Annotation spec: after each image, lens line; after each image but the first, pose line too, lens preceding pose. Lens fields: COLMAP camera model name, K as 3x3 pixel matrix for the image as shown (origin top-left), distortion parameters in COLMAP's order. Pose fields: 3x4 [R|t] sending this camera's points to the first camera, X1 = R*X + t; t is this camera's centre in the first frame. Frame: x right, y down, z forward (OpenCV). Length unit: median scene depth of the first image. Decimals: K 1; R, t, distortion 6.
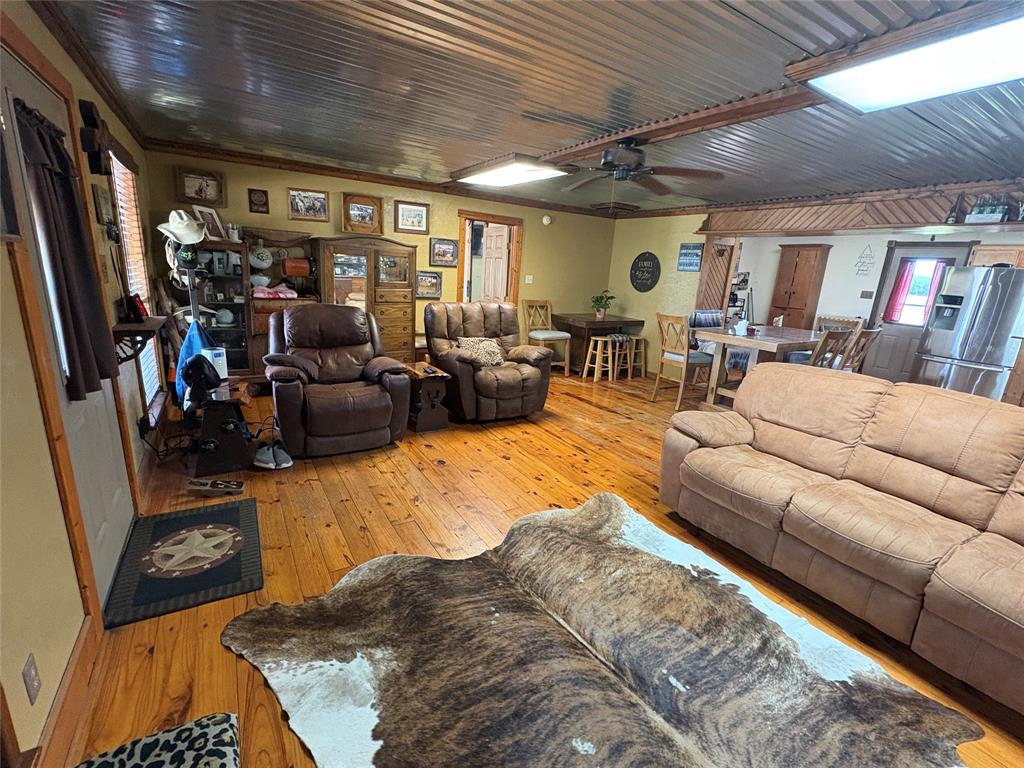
lens RADIAL K [[451.4, 0, 511.3], [0, 451.4, 384.6], [0, 0, 1]] dist [-0.000001, -0.000018]
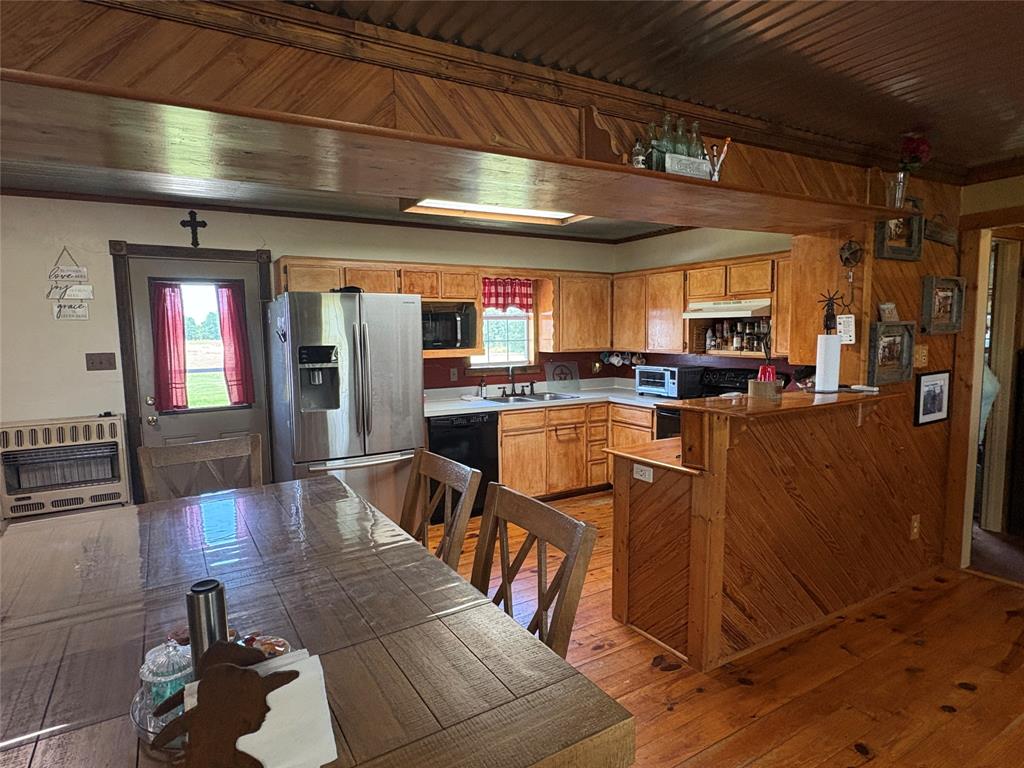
lens RADIAL K [[582.8, 0, 512.2], [0, 582.8, 386.4], [0, 0, 1]] dist [-0.002762, -0.000153]
pose [[0.003687, -0.160742, 0.986990, 0.240099], [0.274032, 0.949377, 0.153592, -0.158176], [-0.961713, 0.269900, 0.047549, 0.616398]]
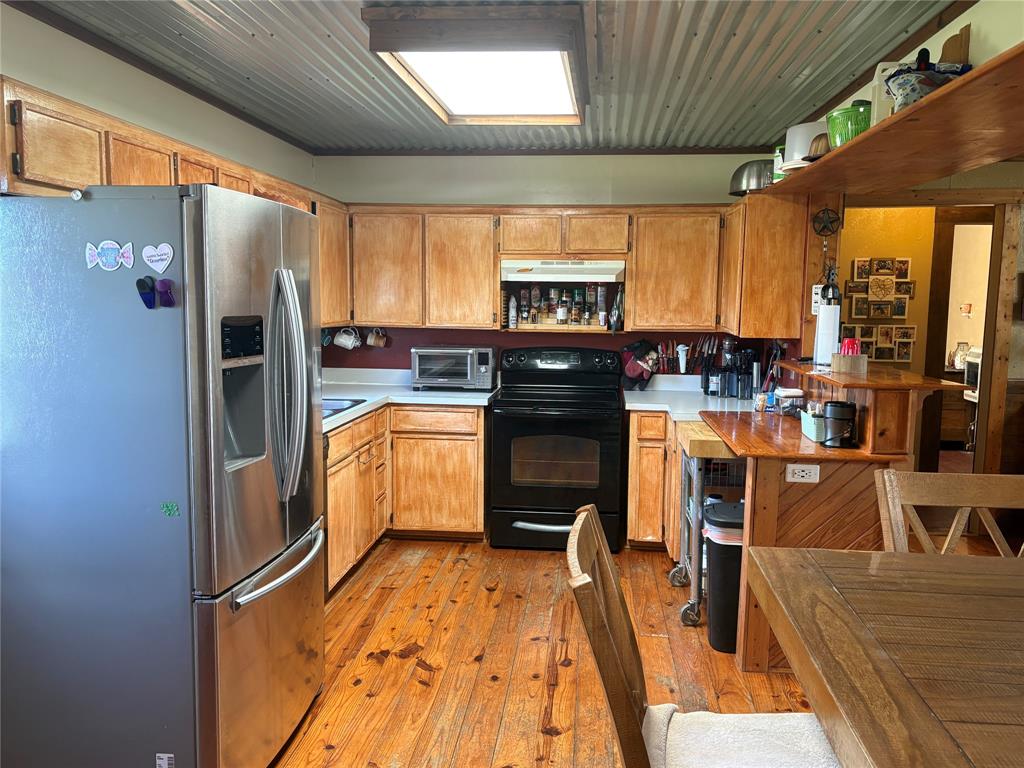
lens RADIAL K [[849.5, 0, 513.5], [0, 849.5, 386.7], [0, 0, 1]] dist [0.043855, -0.049885]
pose [[-0.791907, -0.138740, 0.594672, 0.520334], [0.095501, 0.933725, 0.345018, -0.254759], [-0.603128, 0.330013, -0.726173, 1.059319]]
